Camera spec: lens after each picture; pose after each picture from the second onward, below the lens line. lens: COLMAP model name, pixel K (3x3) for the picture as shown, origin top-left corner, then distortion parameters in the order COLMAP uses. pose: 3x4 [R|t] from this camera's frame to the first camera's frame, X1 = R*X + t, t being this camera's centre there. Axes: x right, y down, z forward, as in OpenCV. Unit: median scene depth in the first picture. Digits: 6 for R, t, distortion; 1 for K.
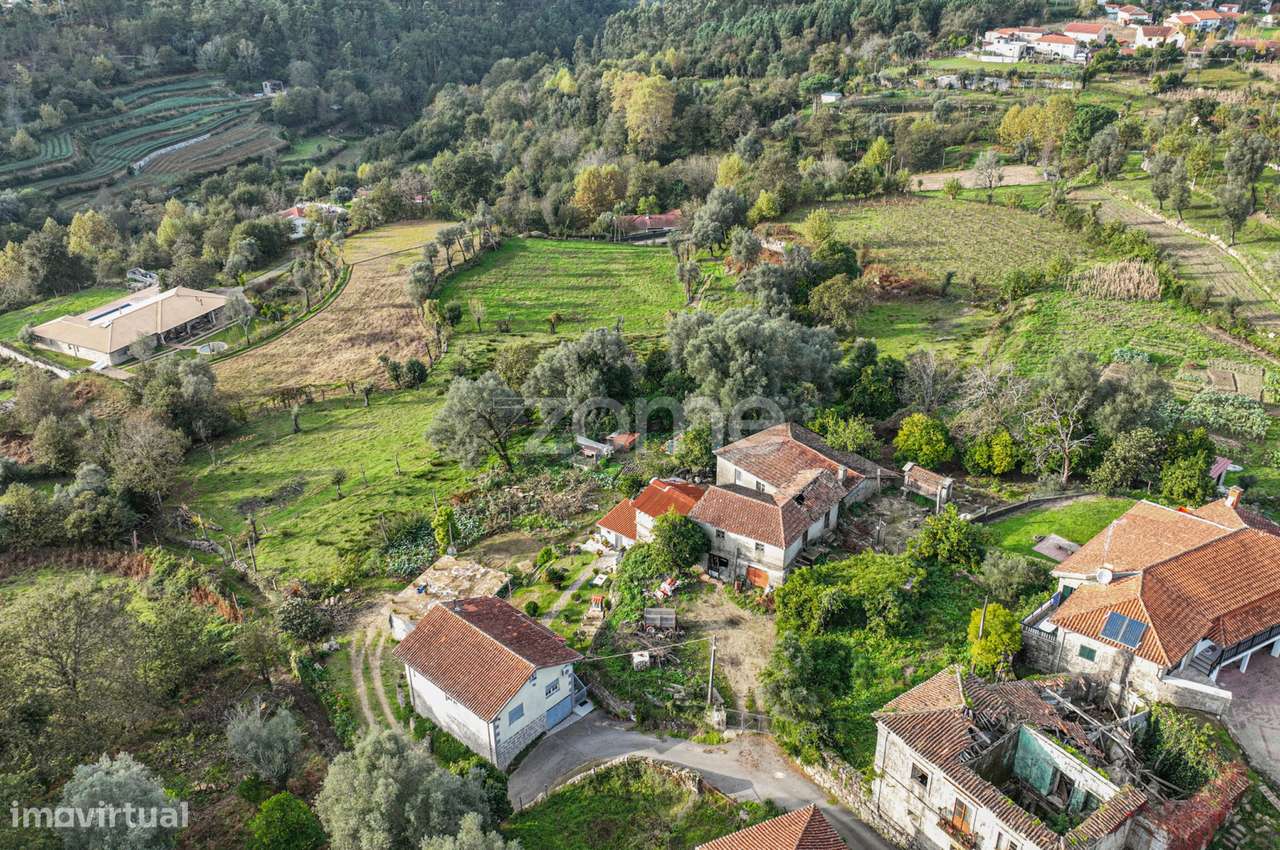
lens RADIAL K [[1050.7, 0, 640.0], [0, 1050.7, 425.0], [0, 0, 1]] dist [0.000150, 0.005101]
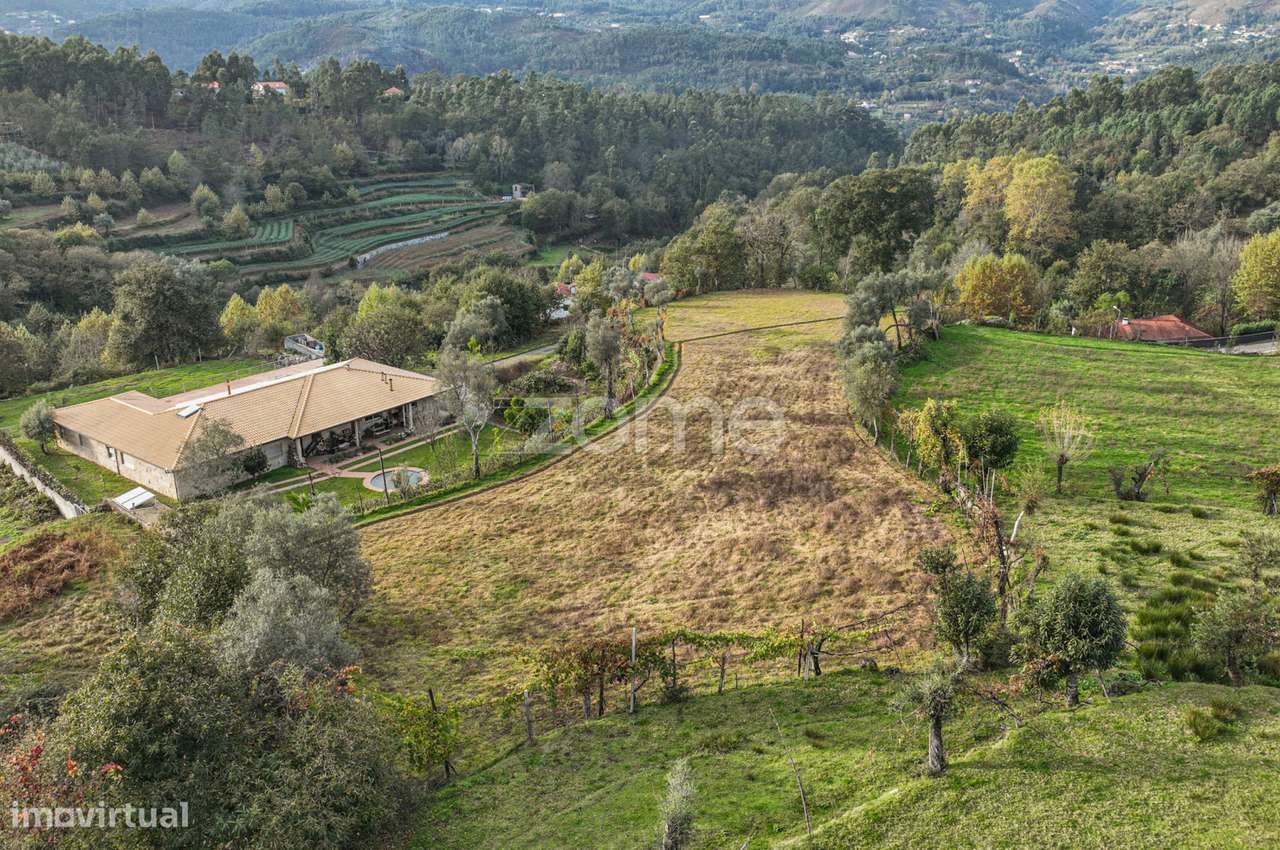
lens RADIAL K [[1050.7, 0, 640.0], [0, 1050.7, 425.0], [0, 0, 1]] dist [0.000150, 0.005101]
pose [[0.979711, 0.070515, -0.187602, -0.103702], [-0.098374, 0.984735, -0.143596, -0.019495], [0.174613, 0.159138, 0.971692, 0.269535]]
